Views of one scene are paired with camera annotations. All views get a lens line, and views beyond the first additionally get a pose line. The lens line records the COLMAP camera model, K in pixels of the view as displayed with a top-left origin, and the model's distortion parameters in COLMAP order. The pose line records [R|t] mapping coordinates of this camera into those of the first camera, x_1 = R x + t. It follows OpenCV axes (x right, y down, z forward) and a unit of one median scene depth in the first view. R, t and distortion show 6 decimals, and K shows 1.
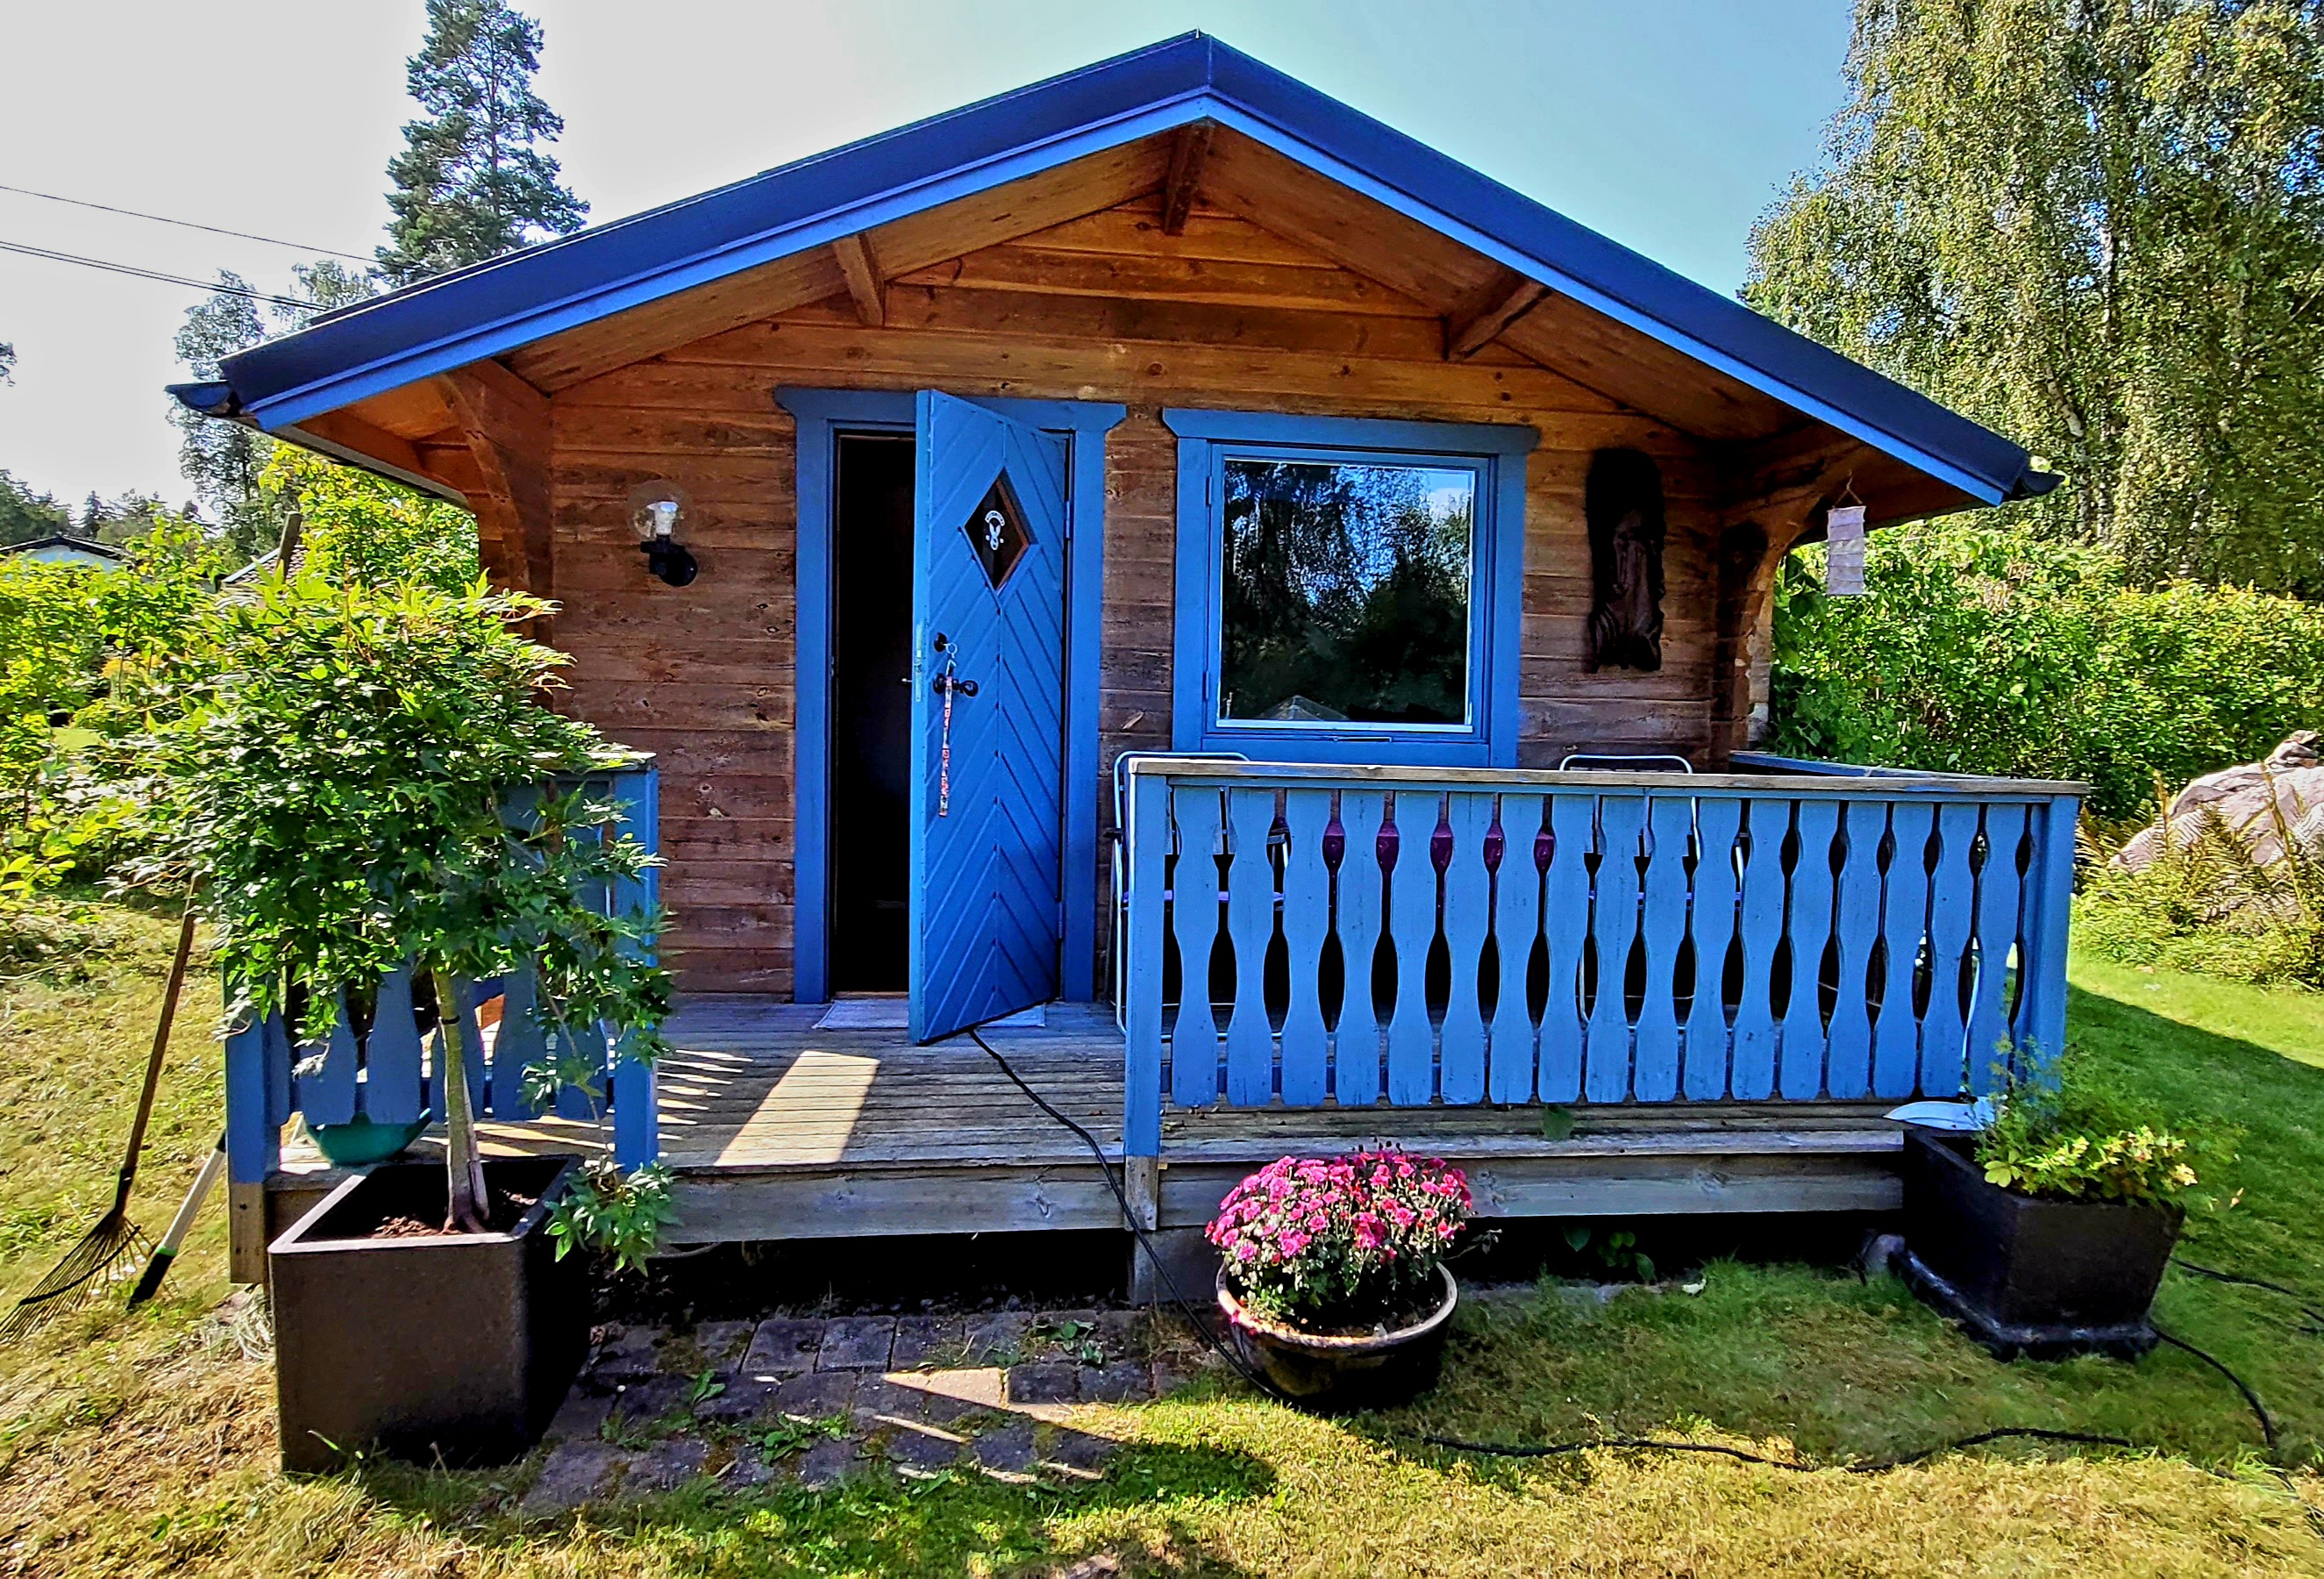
lens RADIAL K [[1341.6, 0, 1167.8], [0, 1341.6, 787.7], [0, 0, 1]] dist [0.003013, 0.000139]
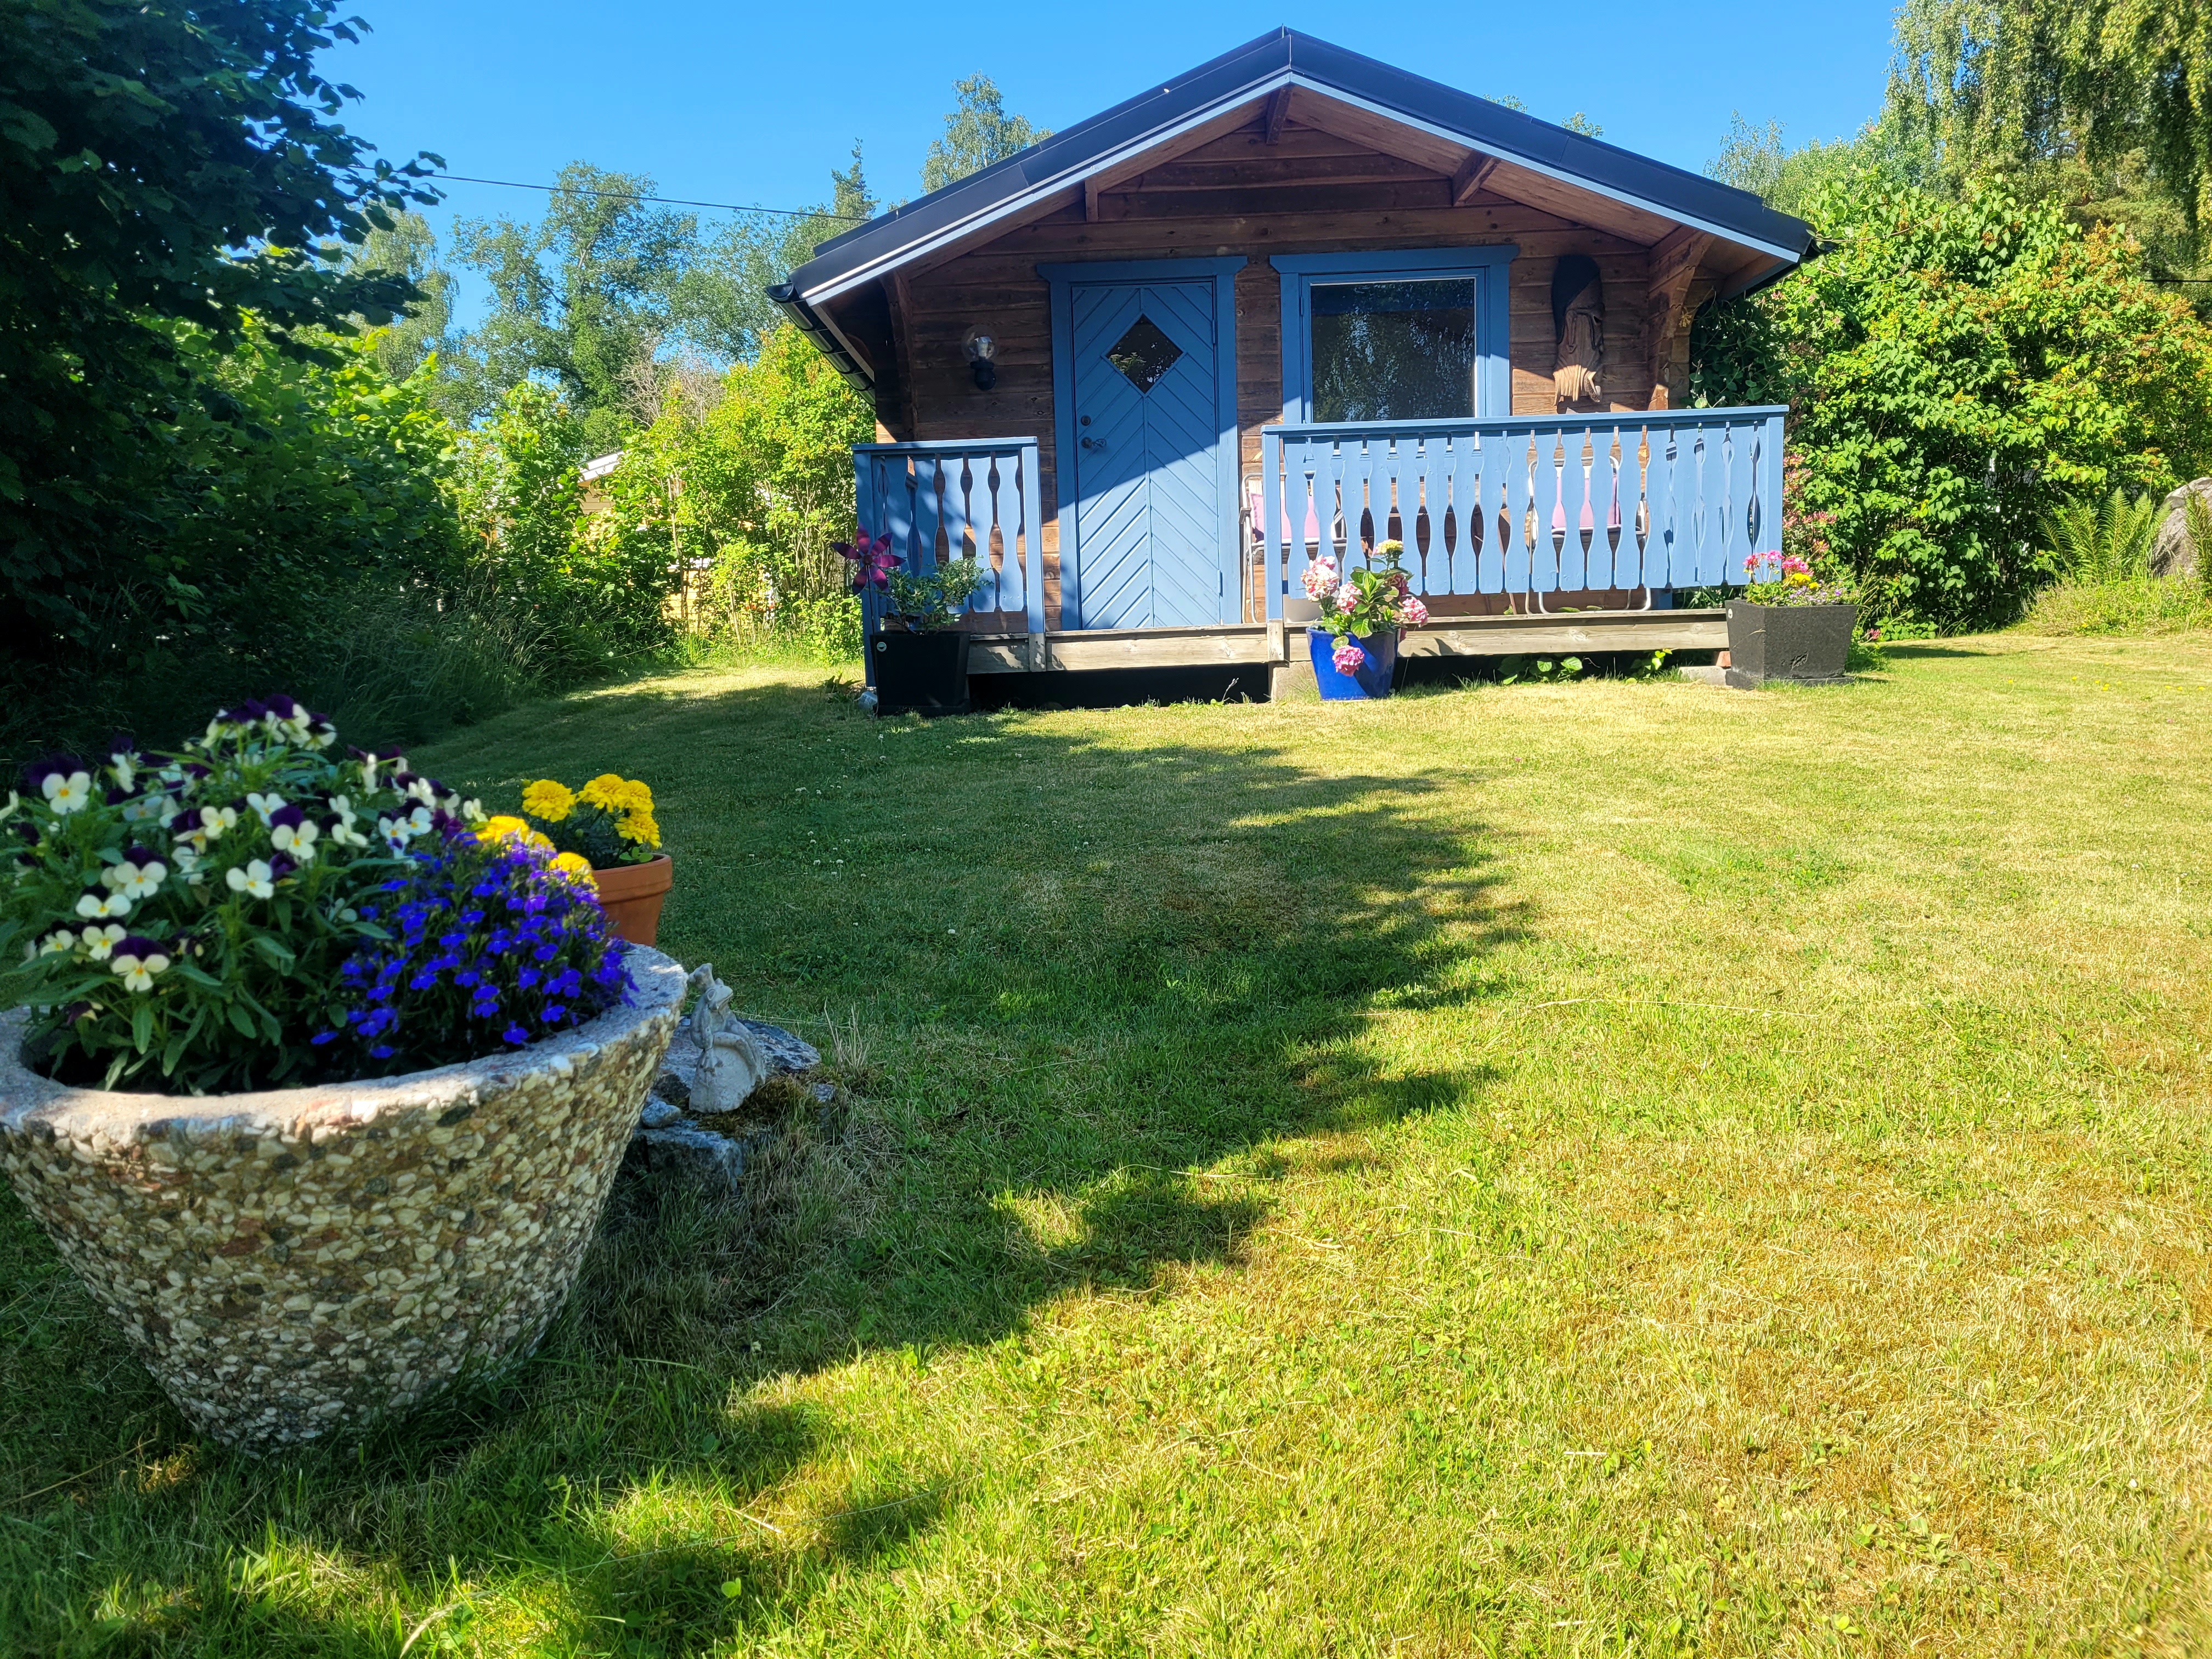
lens RADIAL K [[1664.6, 0, 1102.6], [0, 1664.6, 832.5], [0, 0, 1]] dist [0.001349, 0.000225]
pose [[0.989109, -0.050520, -0.138241, 0.038134], [0.055367, 0.997971, 0.031447, 0.340494], [0.136372, -0.038759, 0.989899, -1.050038]]
